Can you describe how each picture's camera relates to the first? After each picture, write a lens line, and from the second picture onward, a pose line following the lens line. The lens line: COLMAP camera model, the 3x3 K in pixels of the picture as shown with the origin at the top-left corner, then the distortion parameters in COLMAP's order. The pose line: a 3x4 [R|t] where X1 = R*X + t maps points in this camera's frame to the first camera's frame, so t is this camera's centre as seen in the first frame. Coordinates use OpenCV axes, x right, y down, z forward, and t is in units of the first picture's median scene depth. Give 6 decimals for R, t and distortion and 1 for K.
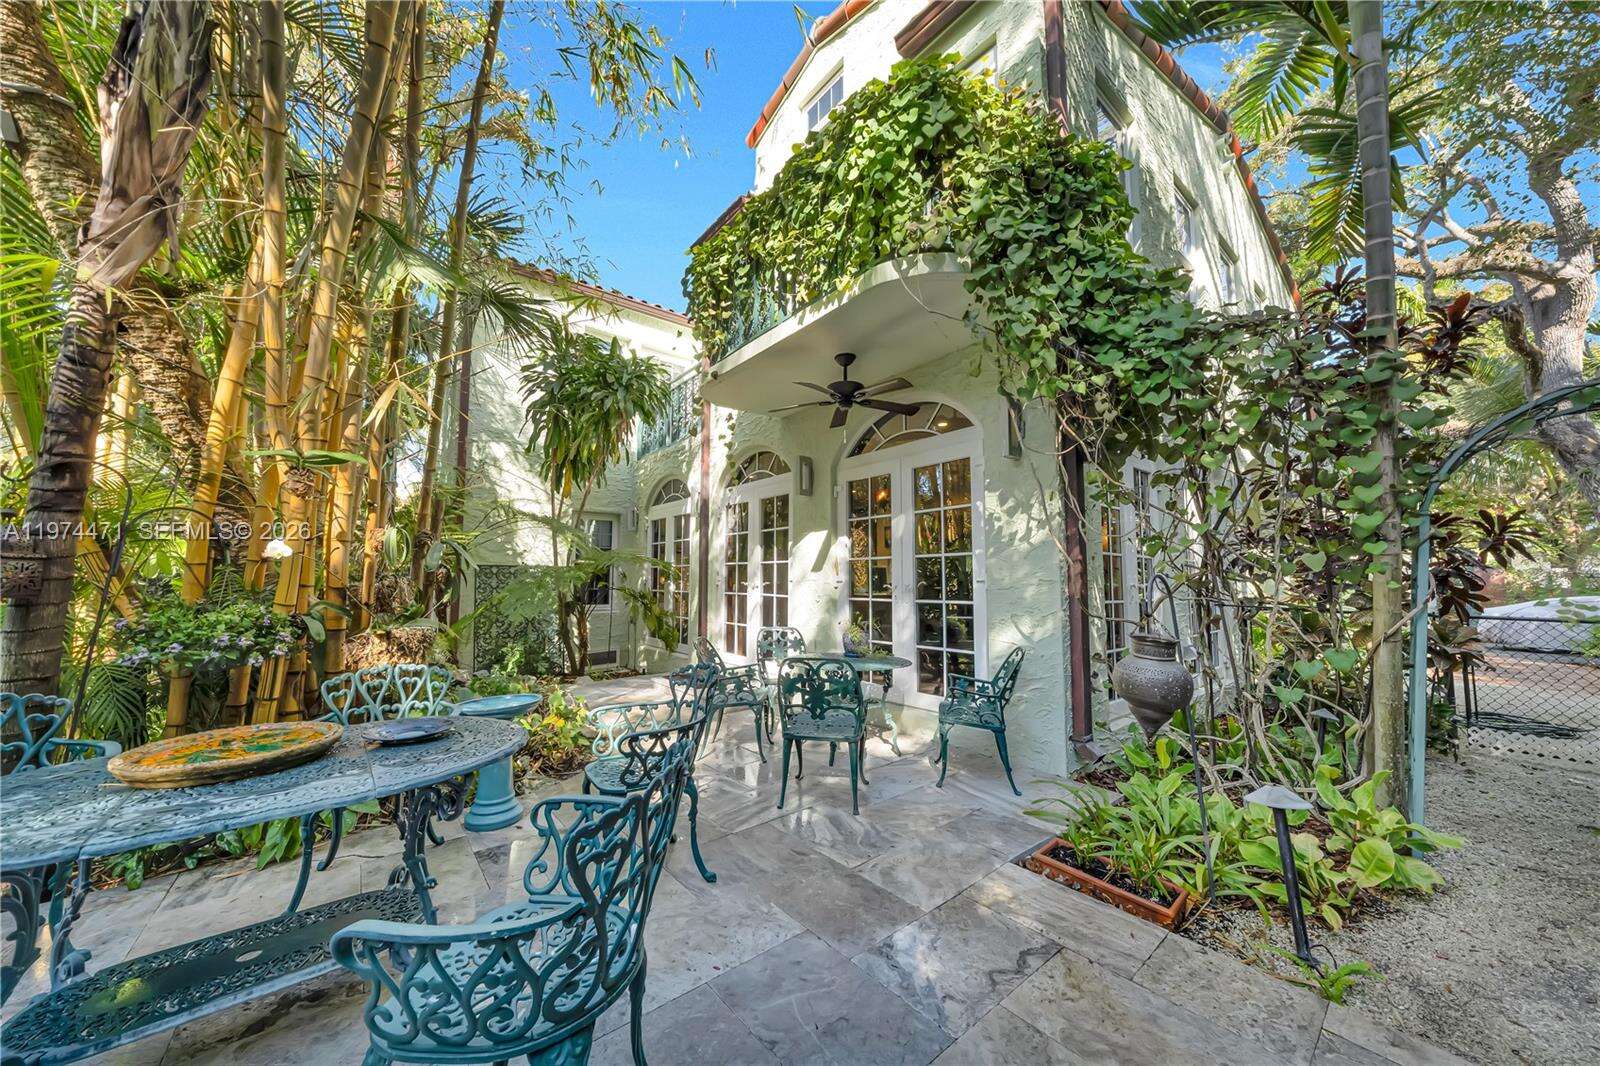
lens RADIAL K [[553.3, 0, 806.8], [0, 553.3, 536.7], [0, 0, 1]] dist [-0.005703, 0.000400]
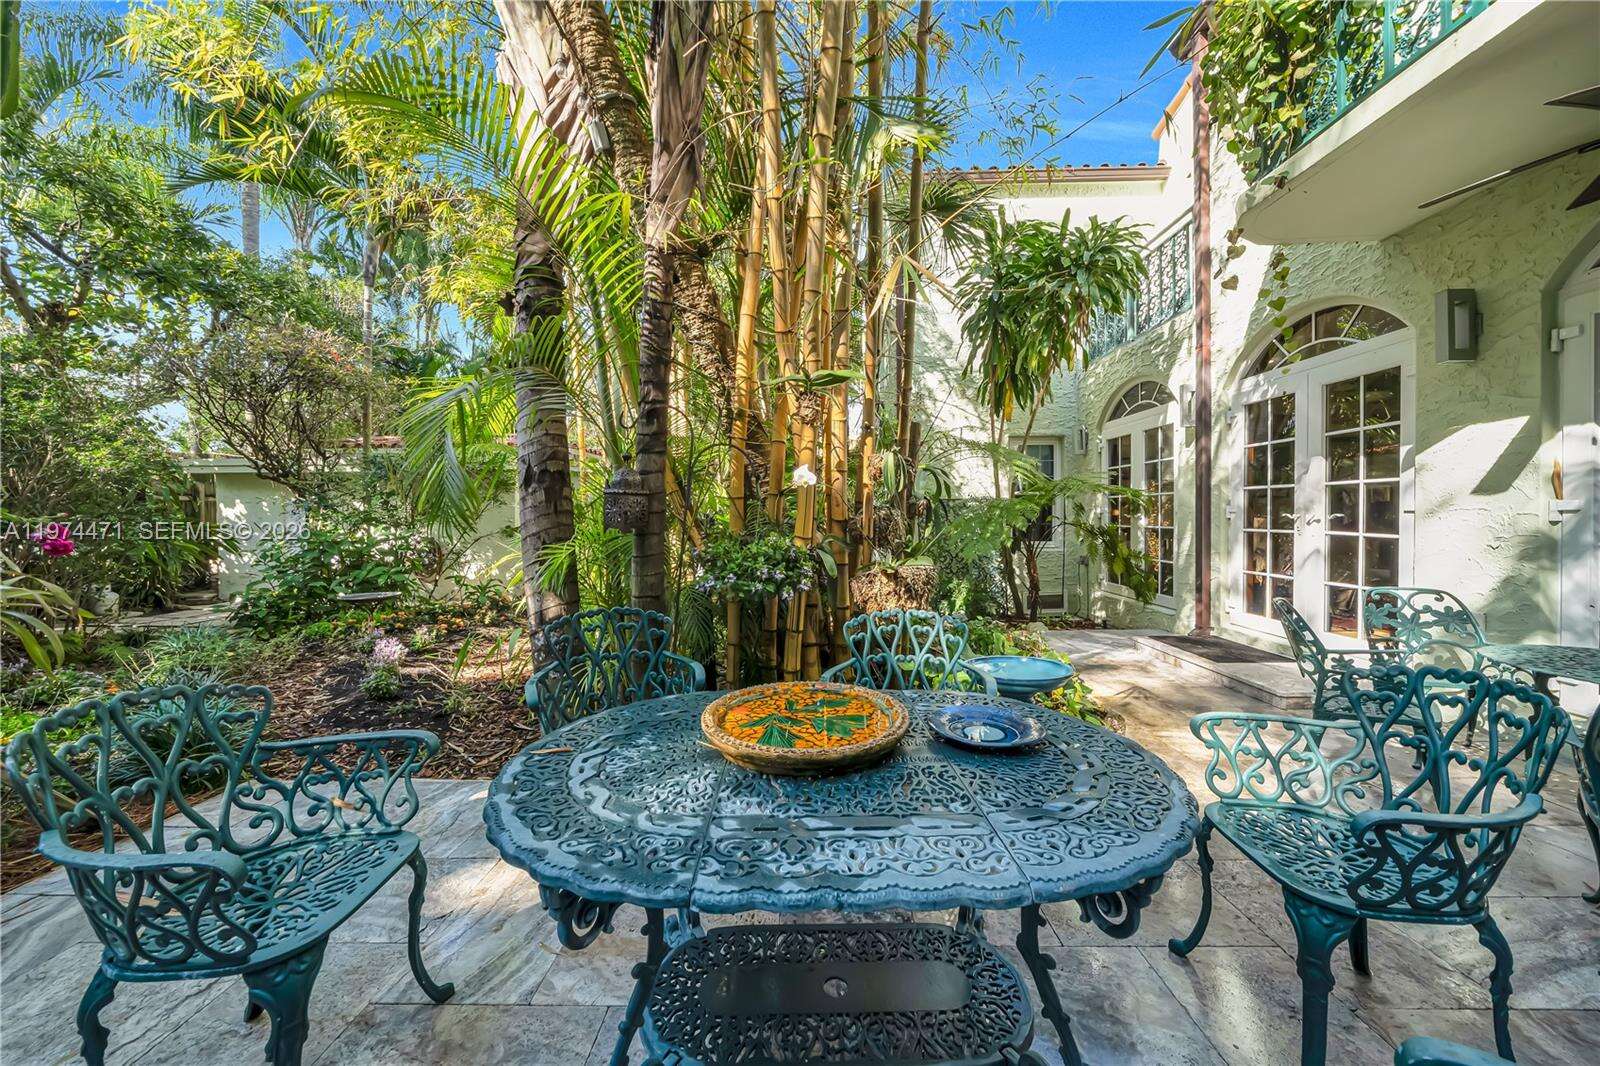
lens RADIAL K [[553.3, 0, 790.0], [0, 553.3, 530.7], [0, 0, 1]] dist [-0.005703, 0.000400]
pose [[0.755567, 0.011808, -0.654965, -0.172979], [0.057459, 0.994789, 0.084218, 0.014840], [0.652547, -0.101266, 0.750951, 0.134176]]
